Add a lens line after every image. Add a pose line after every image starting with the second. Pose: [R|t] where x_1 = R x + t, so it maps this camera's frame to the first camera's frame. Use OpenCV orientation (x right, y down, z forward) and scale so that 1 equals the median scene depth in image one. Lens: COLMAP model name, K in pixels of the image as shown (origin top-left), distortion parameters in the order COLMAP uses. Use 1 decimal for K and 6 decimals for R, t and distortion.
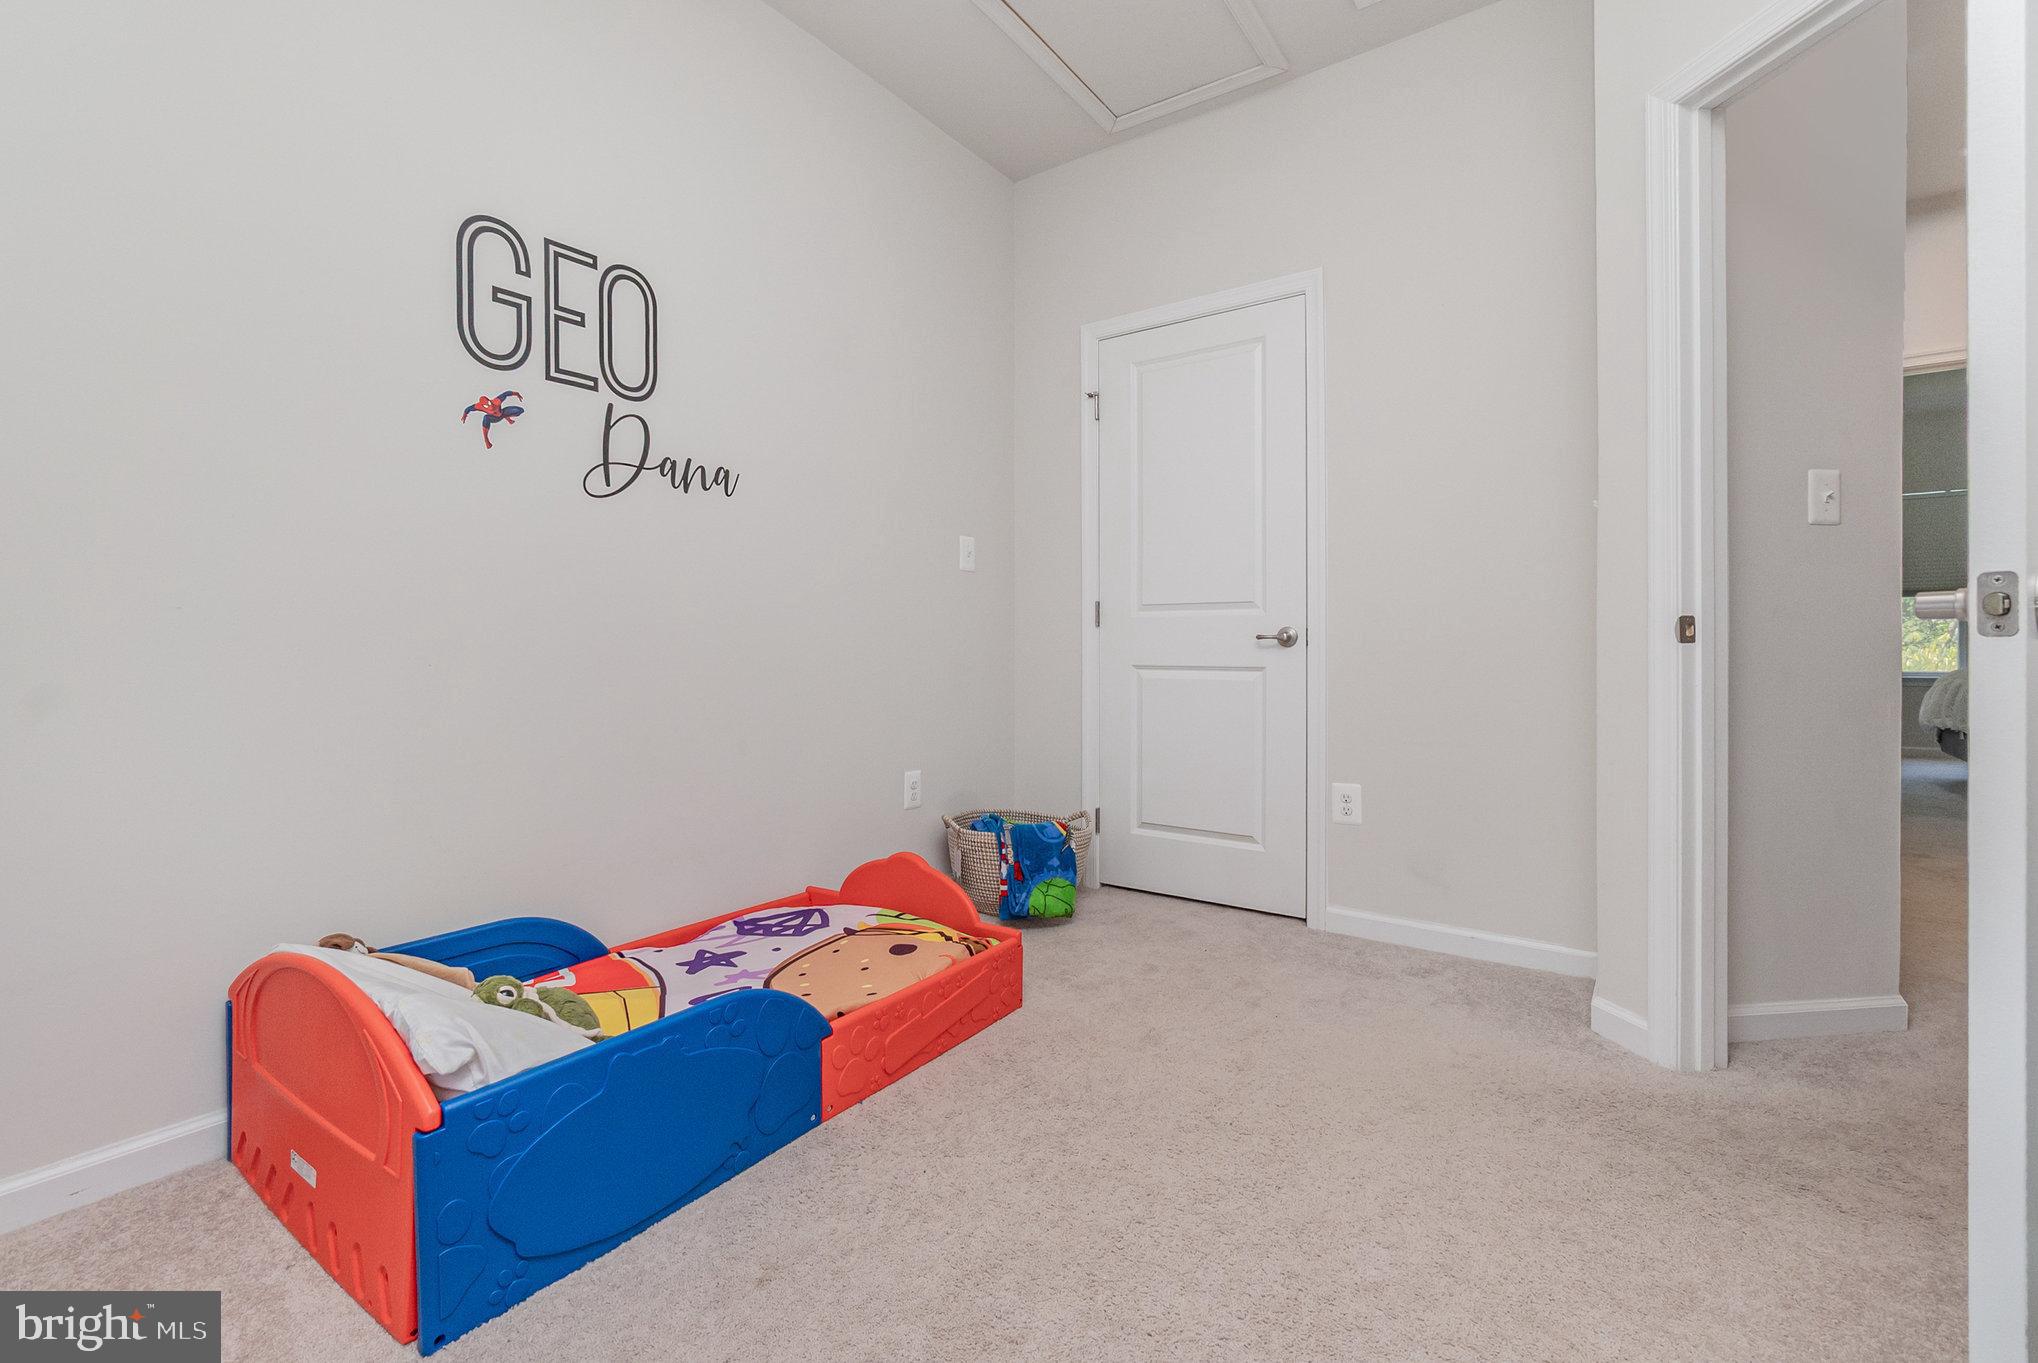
lens RADIAL K [[908.7, 0, 996.1], [0, 908.7, 647.3], [0, 0, 1]] dist [0.002655, 0.000131]
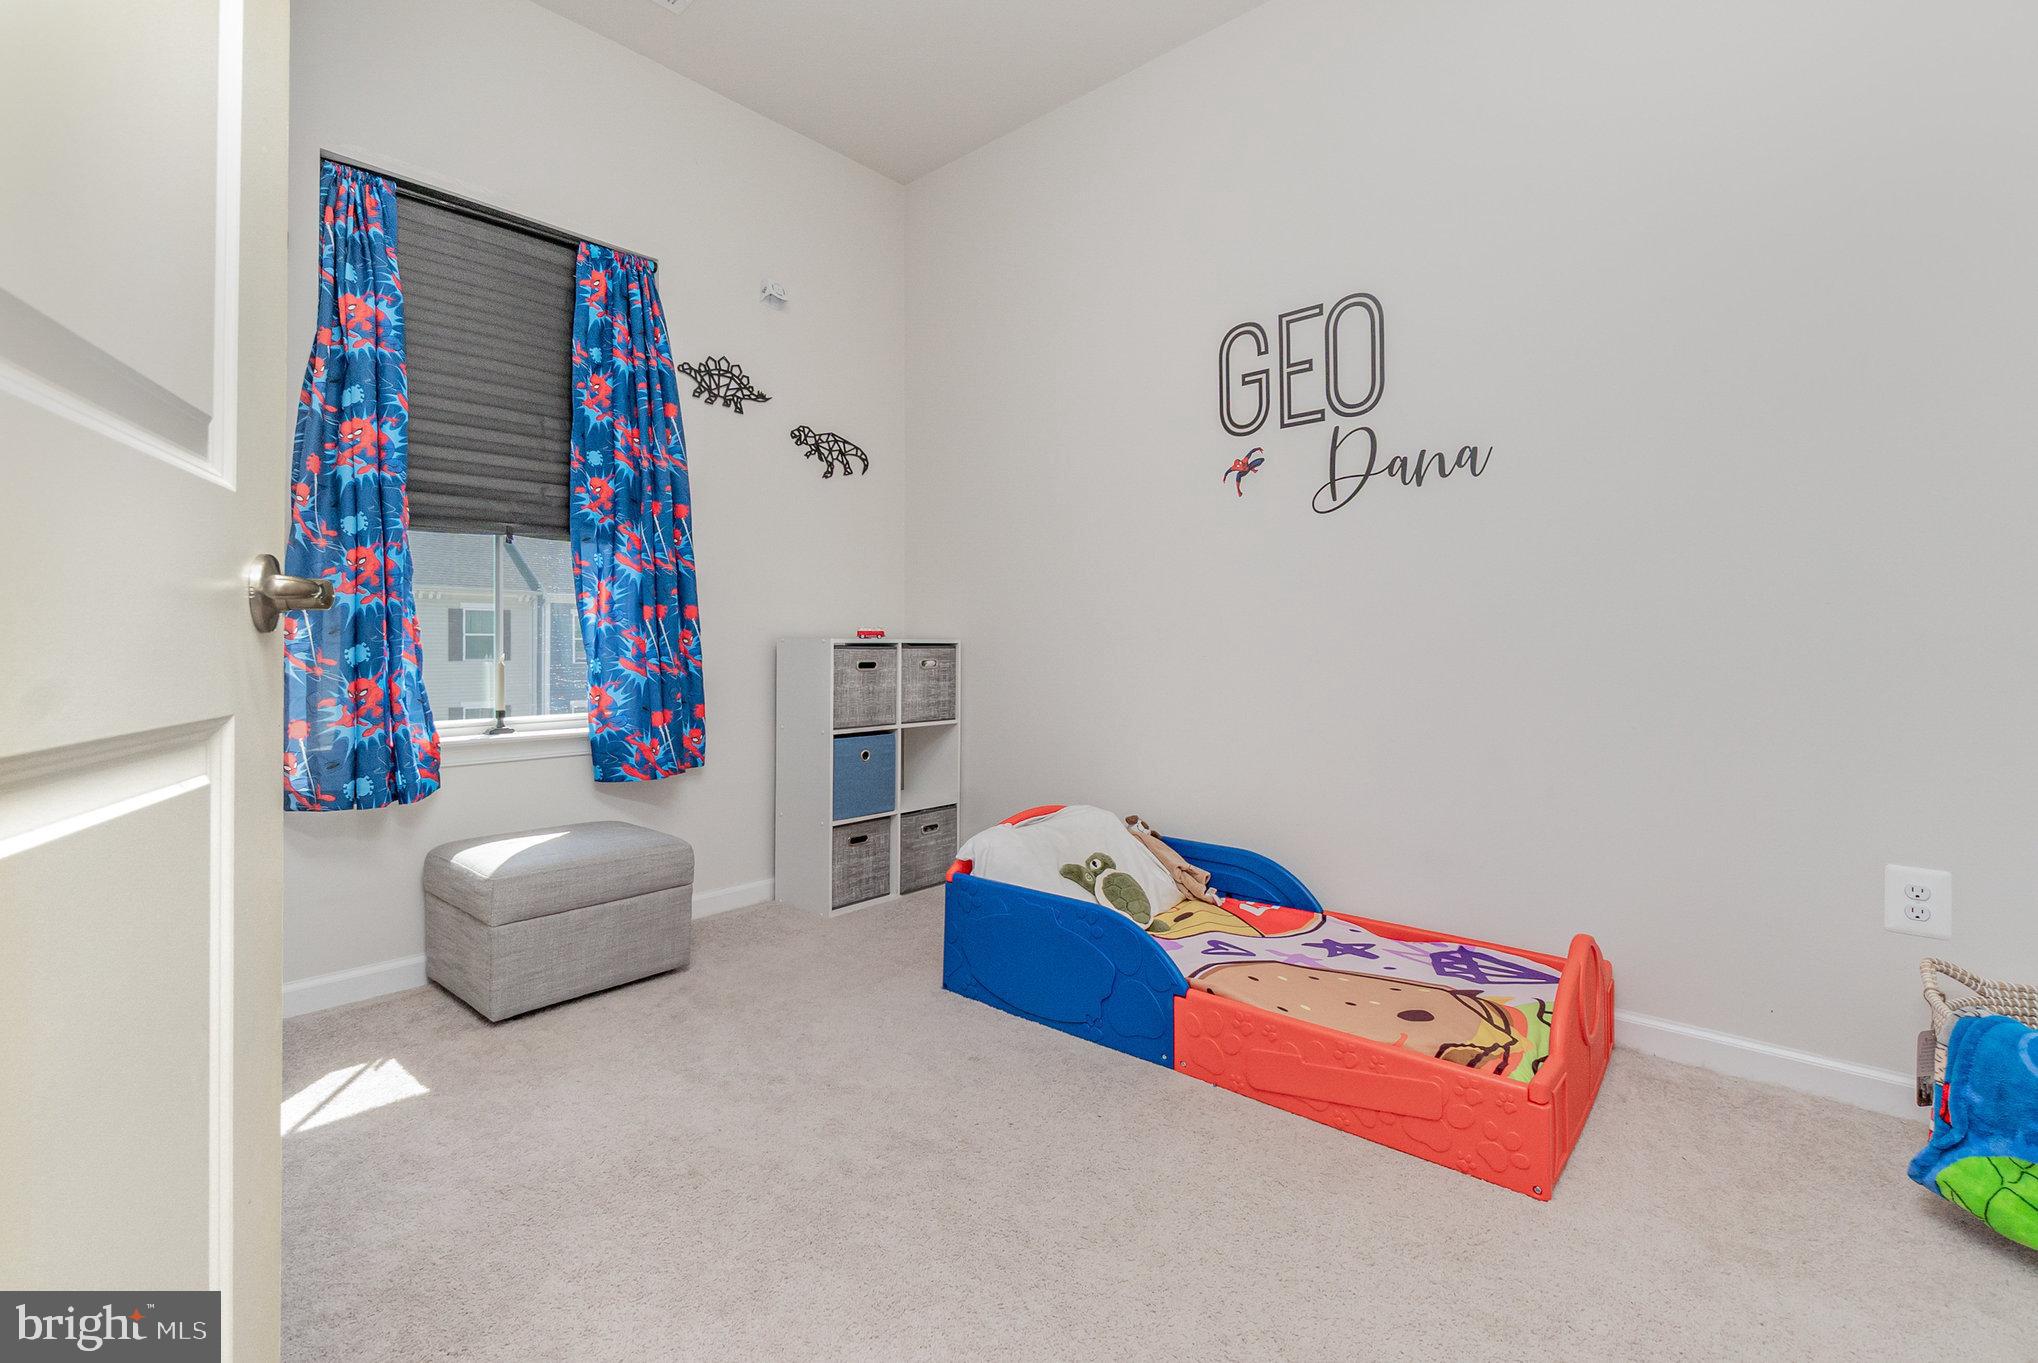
lens RADIAL K [[908.7, 0, 992.3], [0, 908.7, 640.1], [0, 0, 1]] dist [0.002655, 0.000131]
pose [[-0.111391, -0.004568, -0.993766, 0.735809], [-0.000610, 0.999990, -0.004528, 0.000680], [0.993776, 0.000102, -0.111393, 0.703382]]
